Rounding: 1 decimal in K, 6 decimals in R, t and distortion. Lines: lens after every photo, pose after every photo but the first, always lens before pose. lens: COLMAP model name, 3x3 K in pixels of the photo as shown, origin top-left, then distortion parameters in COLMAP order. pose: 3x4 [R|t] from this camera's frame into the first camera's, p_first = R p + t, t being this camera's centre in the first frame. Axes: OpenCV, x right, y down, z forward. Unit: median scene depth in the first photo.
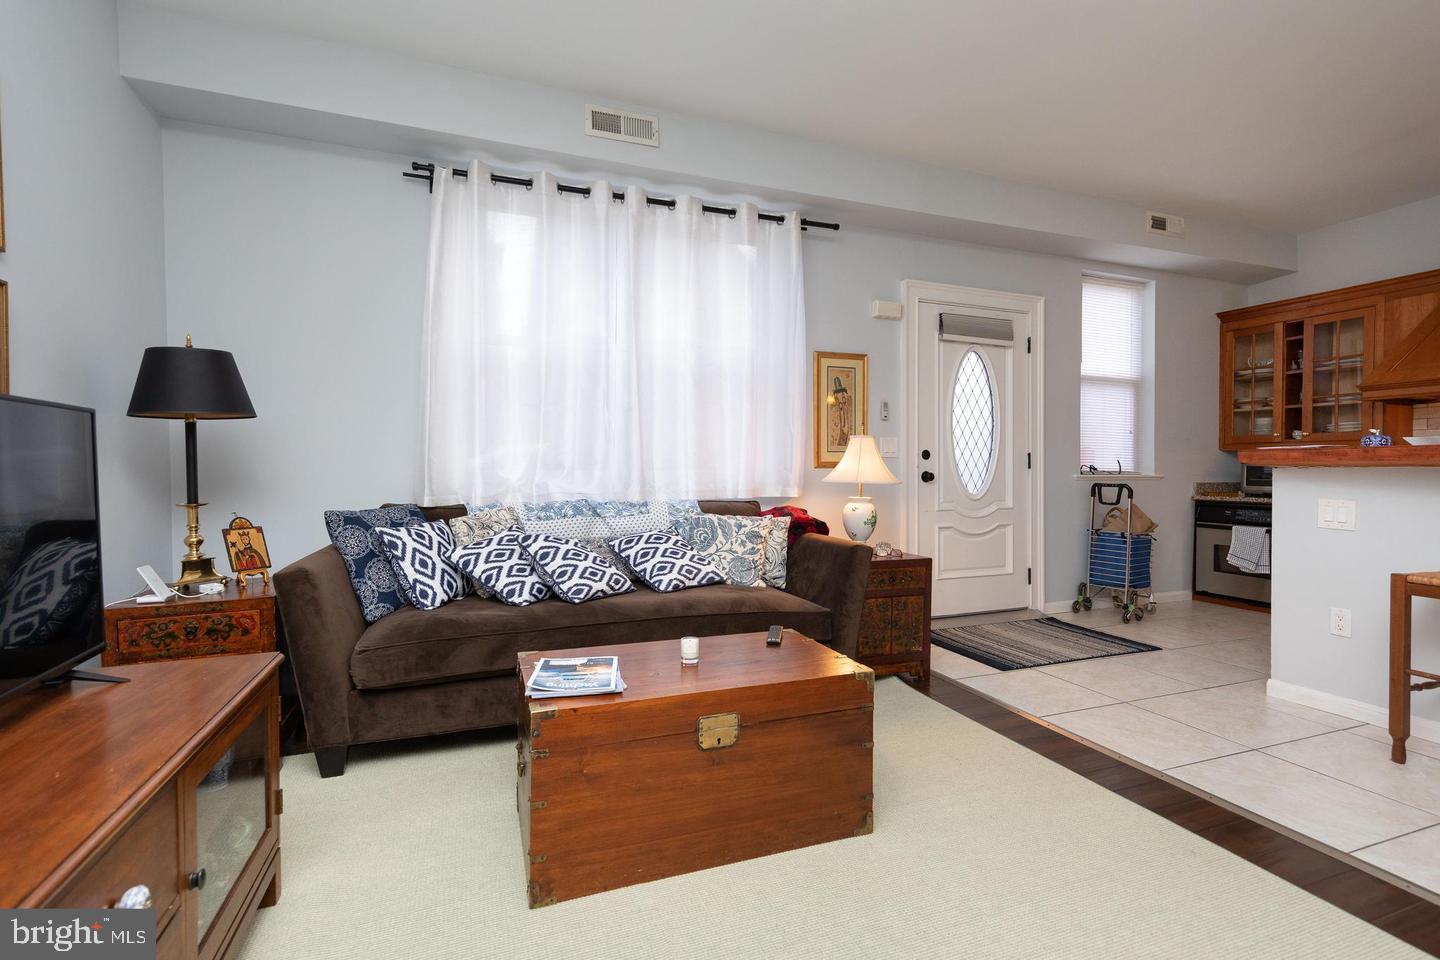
lens RADIAL K [[661.6, 0, 745.2], [0, 661.6, 475.3], [0, 0, 1]] dist [0.007311, -0.000522]
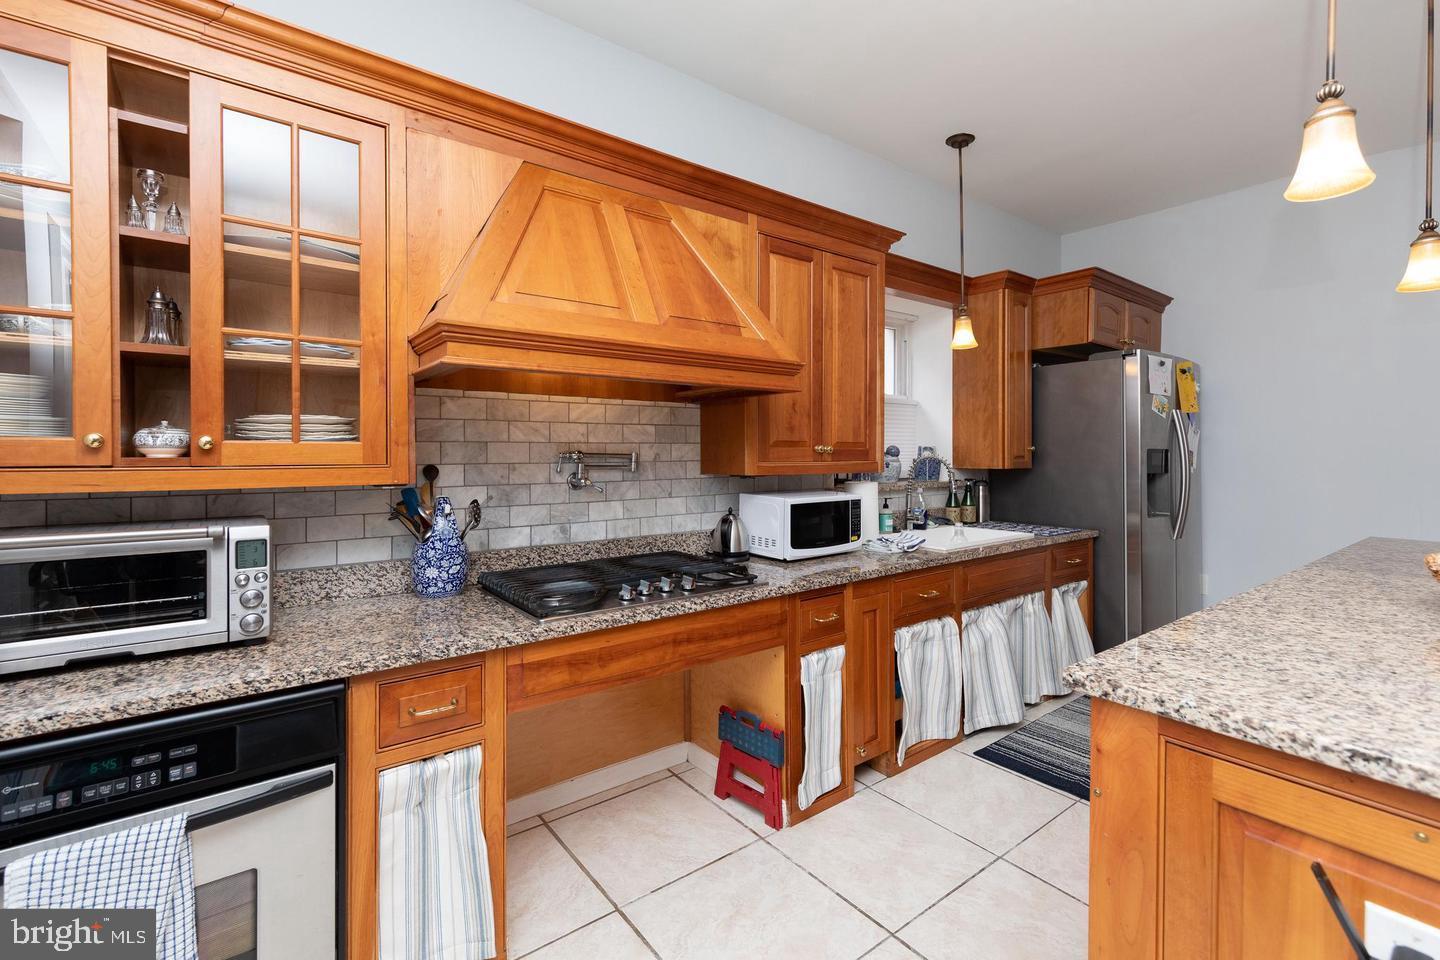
lens RADIAL K [[621.8, 0, 696.0], [0, 621.8, 462.2], [0, 0, 1]] dist [0.008553, -0.000389]
pose [[-0.255945, -0.021618, 0.966450, 0.665098], [0.010540, 0.999628, 0.025152, -0.076908], [-0.966634, 0.016624, -0.255622, 1.147249]]
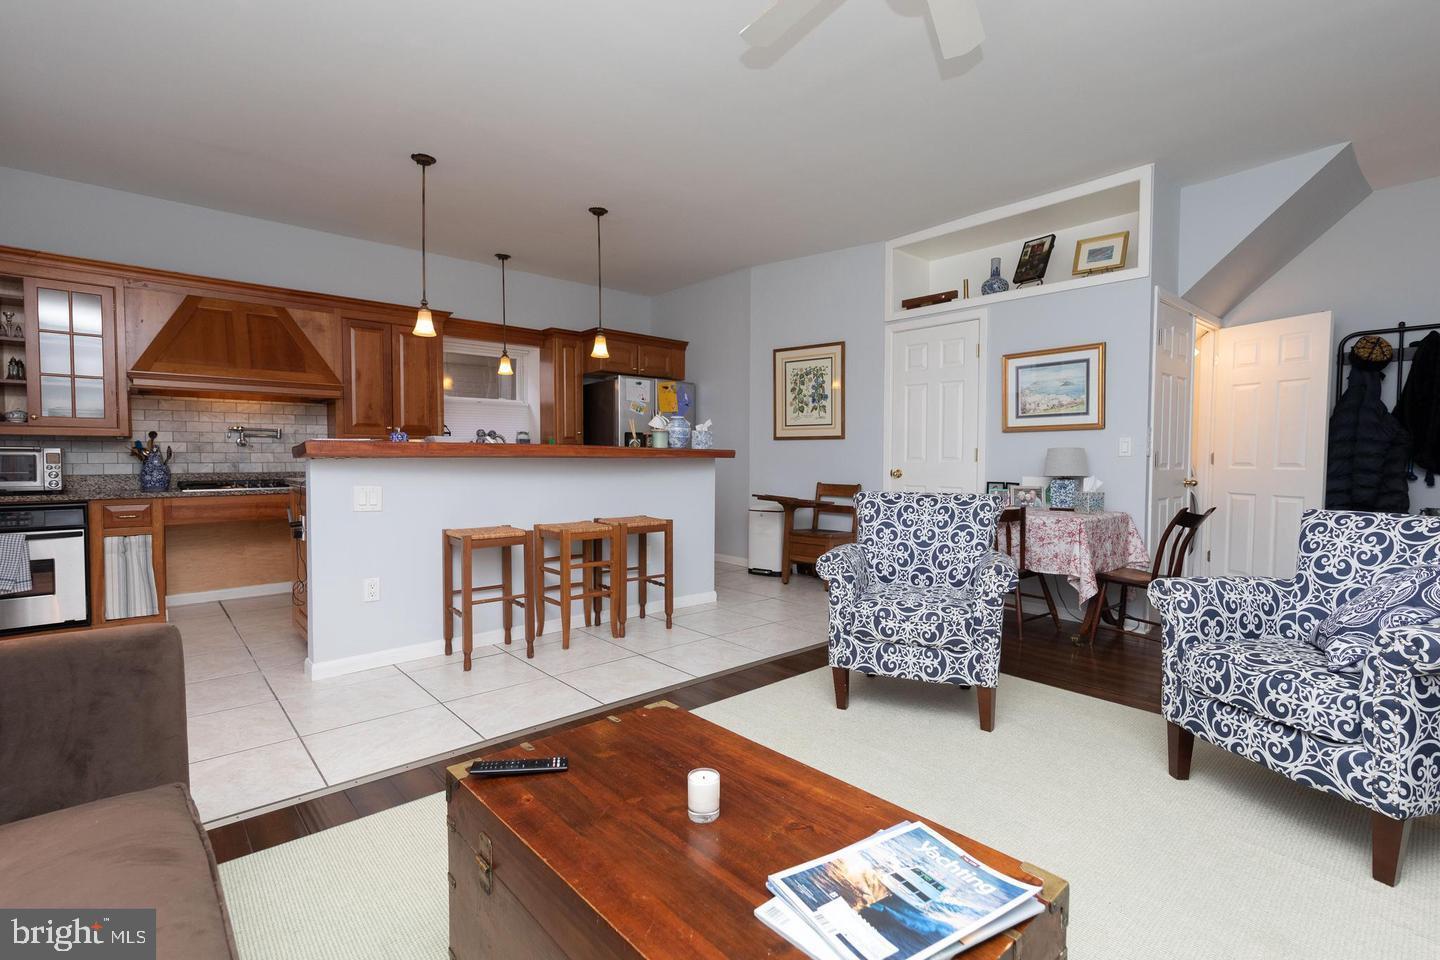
lens RADIAL K [[661.6, 0, 700.6], [0, 661.6, 483.9], [0, 0, 1]] dist [0.007311, -0.000522]
pose [[-0.320106, -0.044990, 0.946313, -0.309456], [0.007811, 0.998712, 0.050123, -0.016769], [-0.947349, 0.023437, -0.319343, 0.637757]]
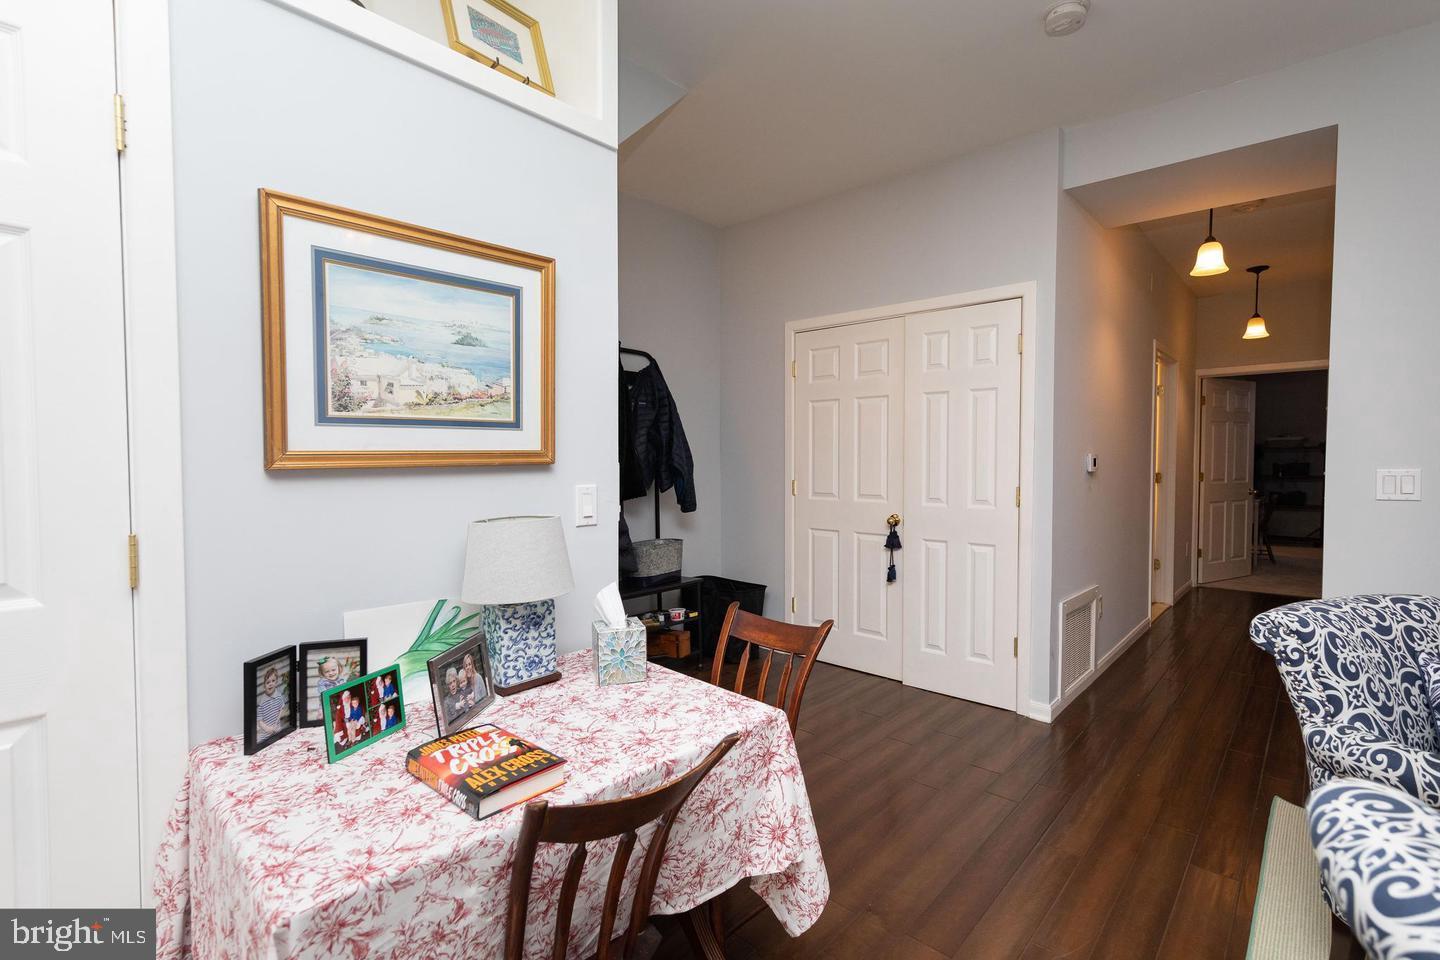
lens RADIAL K [[661.6, 0, 746.2], [0, 661.6, 475.3], [0, 0, 1]] dist [0.007311, -0.000522]
pose [[-0.898168, 0.001899, -0.439649, 0.681718], [-0.017463, 0.999047, 0.039992, -0.065000], [0.439306, 0.043597, -0.897279, 0.090135]]
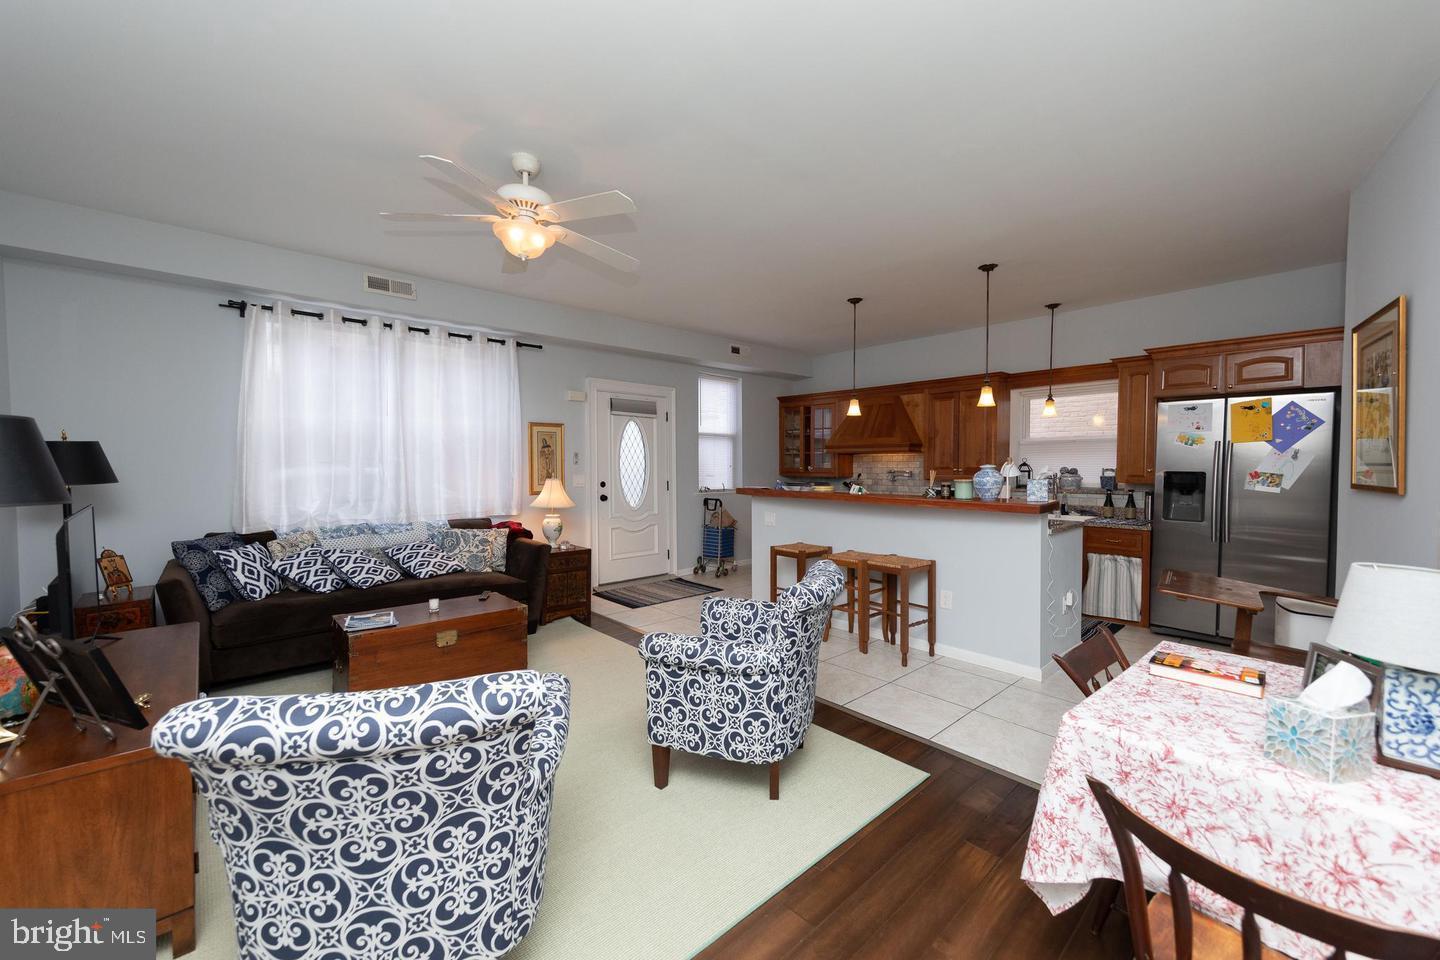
lens RADIAL K [[568.4, 0, 727.9], [0, 568.4, 474.1], [0, 0, 1]] dist [-0.013182, 0.003591]
pose [[0.938007, -0.013188, 0.346364, 0.096684], [0.011137, 0.999907, 0.007910, -0.081419], [-0.346436, -0.003562, 0.938067, -0.543518]]
